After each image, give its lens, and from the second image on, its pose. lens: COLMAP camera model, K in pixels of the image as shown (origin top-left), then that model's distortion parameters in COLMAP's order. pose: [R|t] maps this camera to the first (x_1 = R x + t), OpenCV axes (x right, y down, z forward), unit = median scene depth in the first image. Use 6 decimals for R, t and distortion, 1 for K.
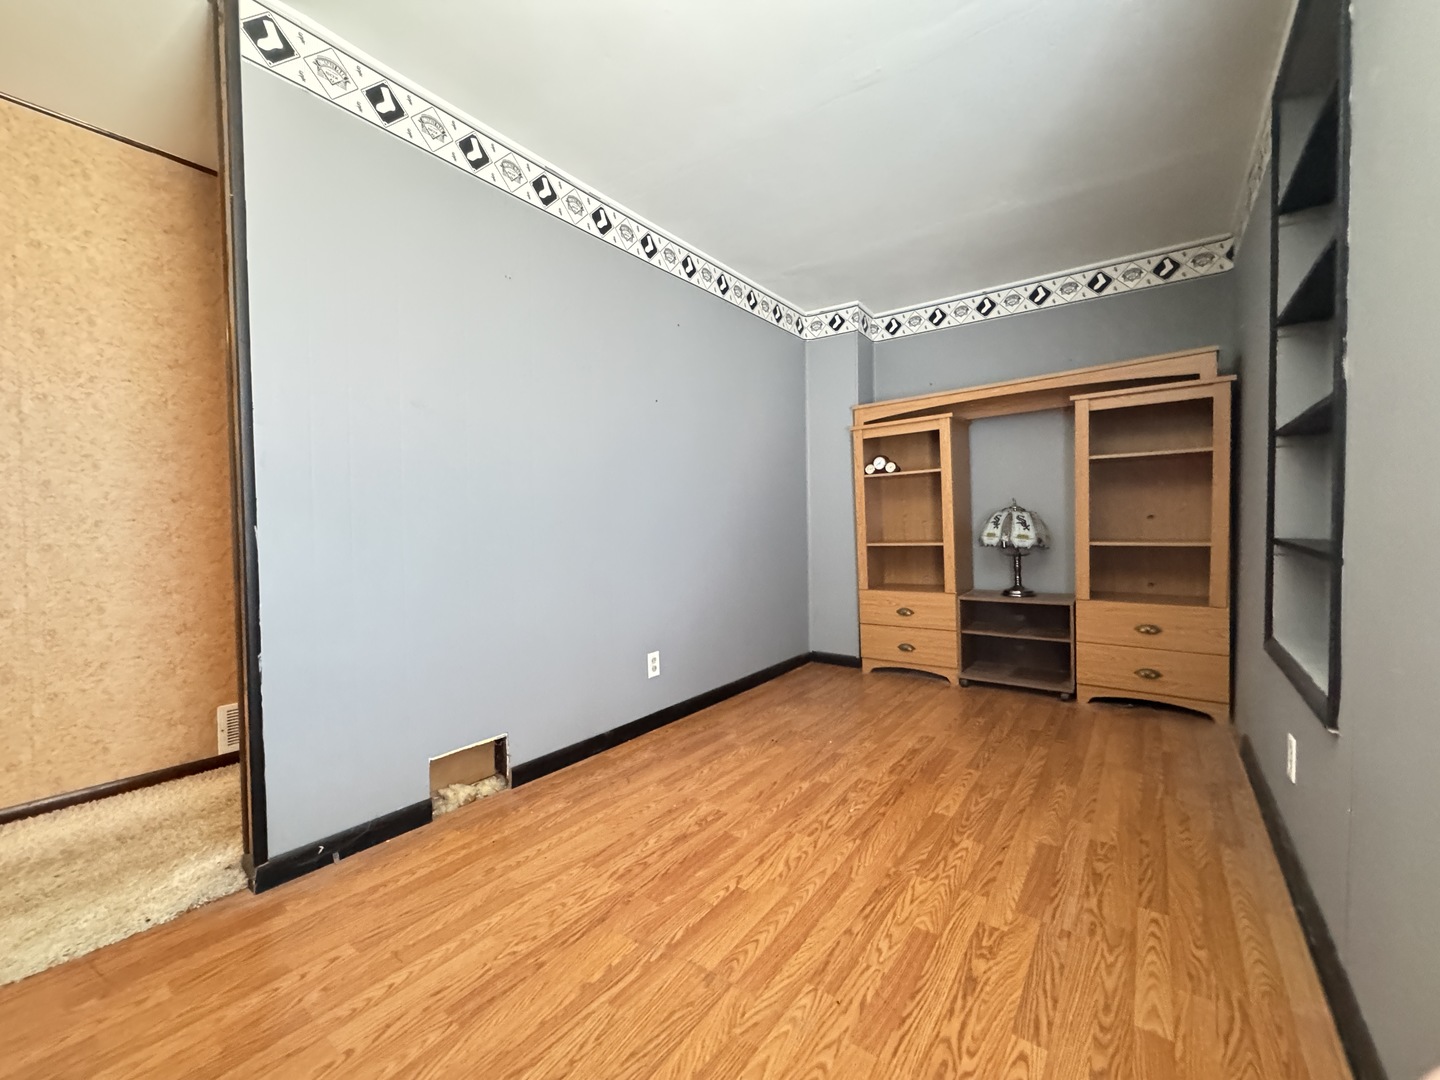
lens RADIAL K [[579.8, 0, 718.9], [0, 579.8, 540.2], [0, 0, 1]] dist [-0.004240, 0.000125]
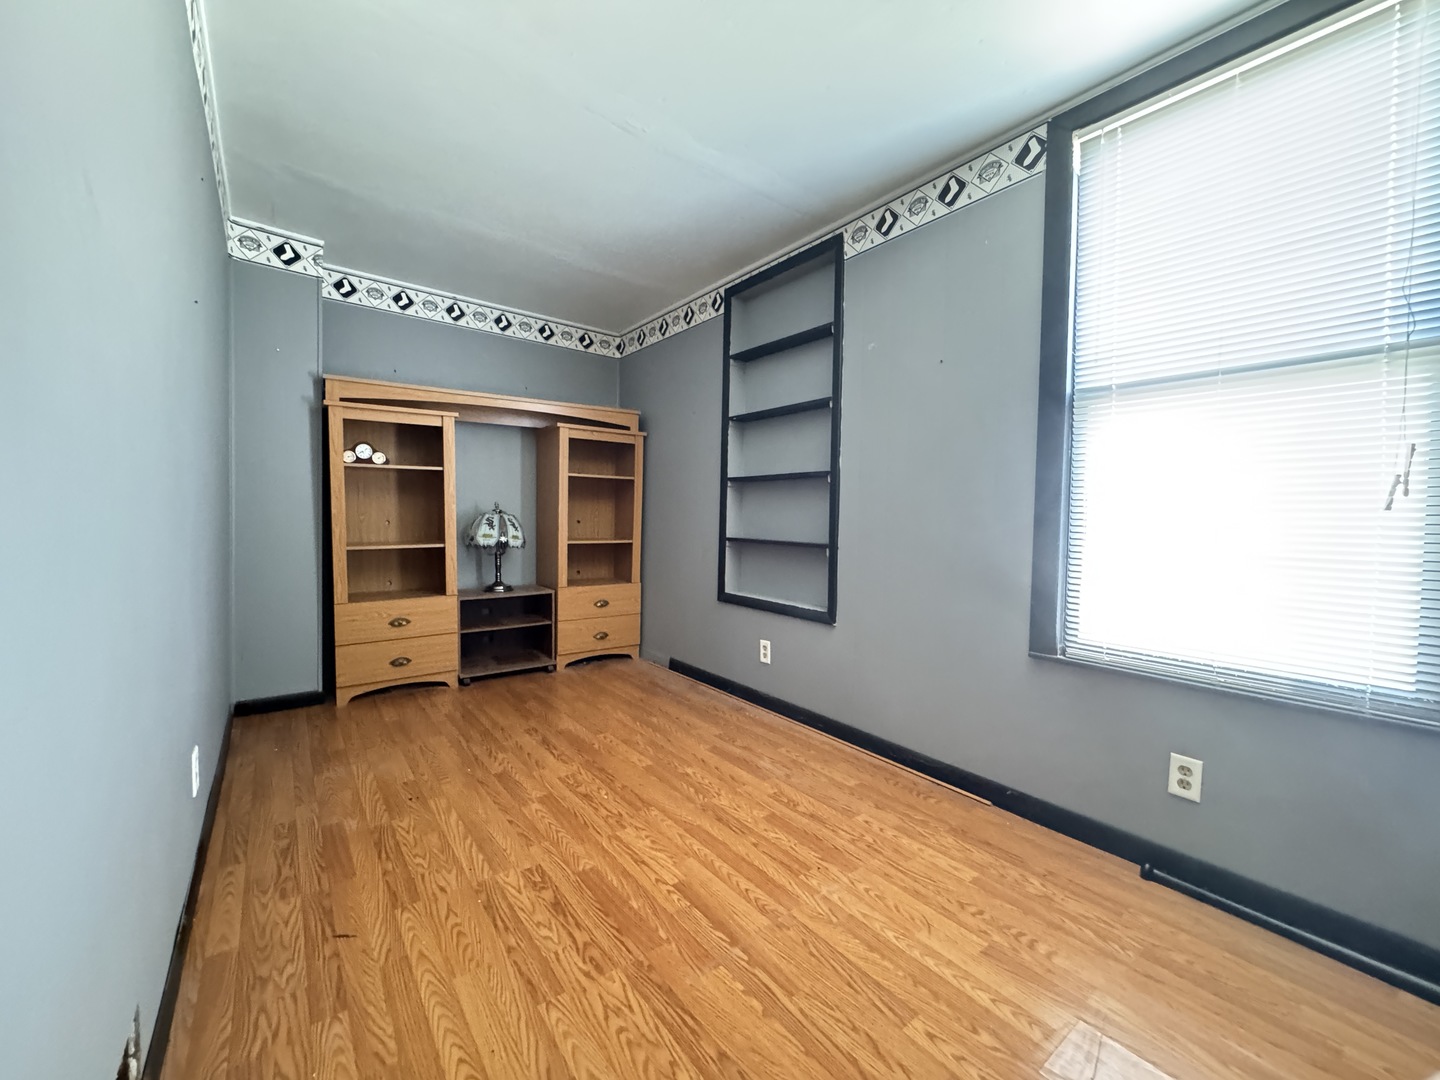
lens RADIAL K [[579.8, 0, 720.3], [0, 579.8, 538.4], [0, 0, 1]] dist [-0.004240, 0.000125]
pose [[0.263260, -0.009798, 0.964675, -0.626724], [0.011306, 0.999911, 0.007070, -0.009637], [-0.964659, 0.009045, 0.263348, 0.440800]]
